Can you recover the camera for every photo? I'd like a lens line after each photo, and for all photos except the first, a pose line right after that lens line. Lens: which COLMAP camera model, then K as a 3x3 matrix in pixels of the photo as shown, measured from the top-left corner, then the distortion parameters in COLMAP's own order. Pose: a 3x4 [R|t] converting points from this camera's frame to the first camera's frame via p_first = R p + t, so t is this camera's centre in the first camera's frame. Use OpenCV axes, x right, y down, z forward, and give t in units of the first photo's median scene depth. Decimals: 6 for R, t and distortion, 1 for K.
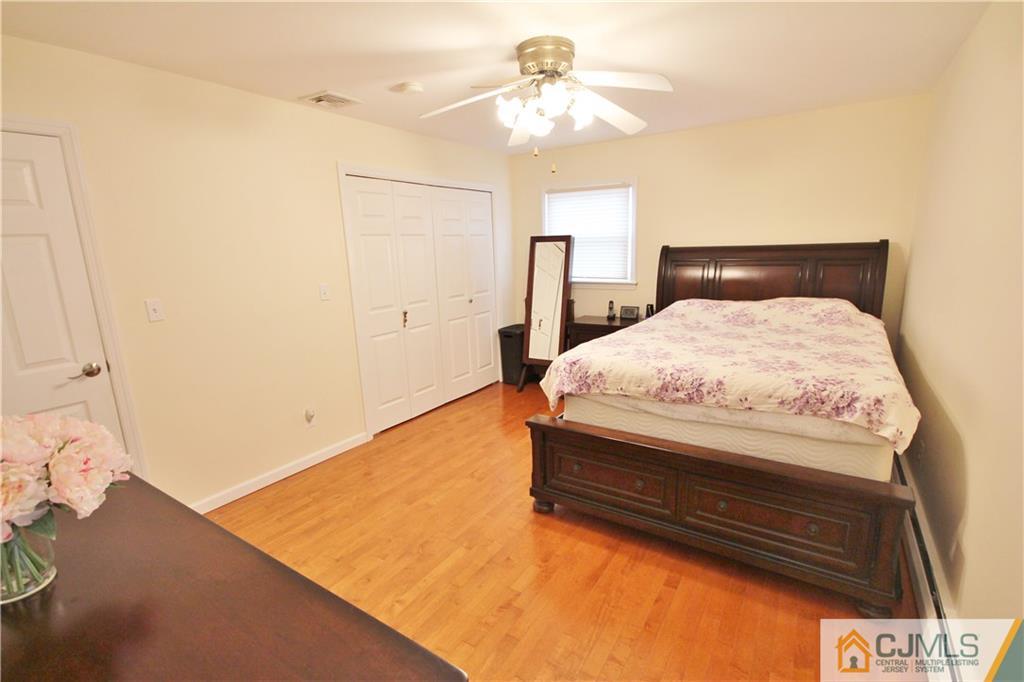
lens RADIAL K [[474.9, 0, 515.0], [0, 474.9, 337.3], [0, 0, 1]] dist [-0.001713, 0.000004]
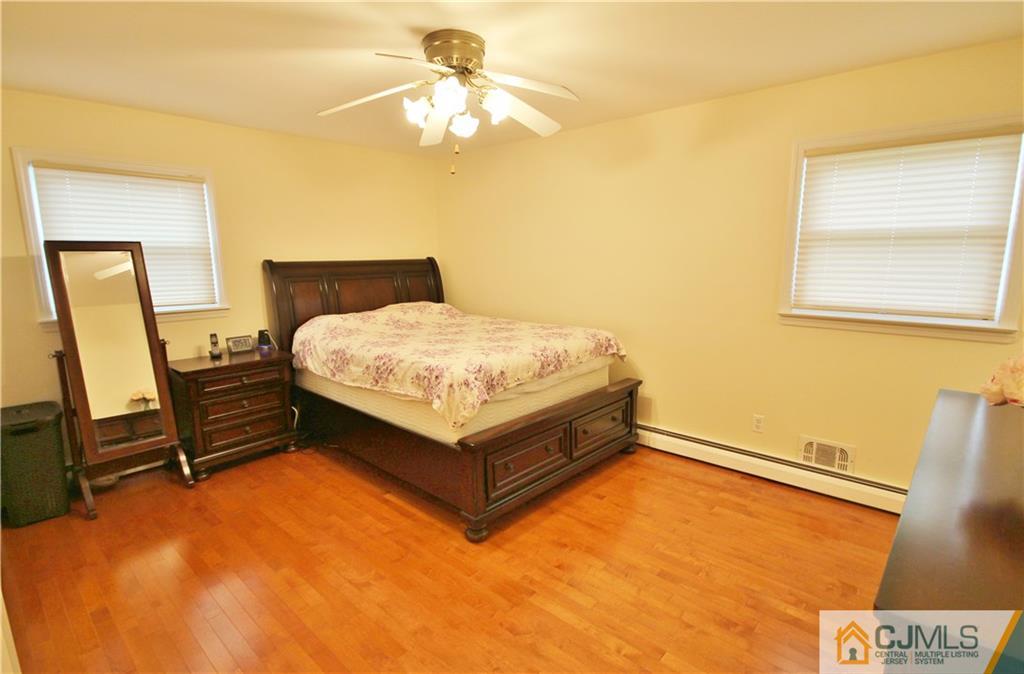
lens RADIAL K [[499.3, 0, 512.0], [0, 499.3, 337.0], [0, 0, 1]] dist [0.015143, -0.000146]
pose [[0.170856, -0.133833, 0.976164, -0.910081], [0.196186, 0.975515, 0.099406, -0.108682], [-0.965567, 0.174526, 0.192929, 0.754781]]
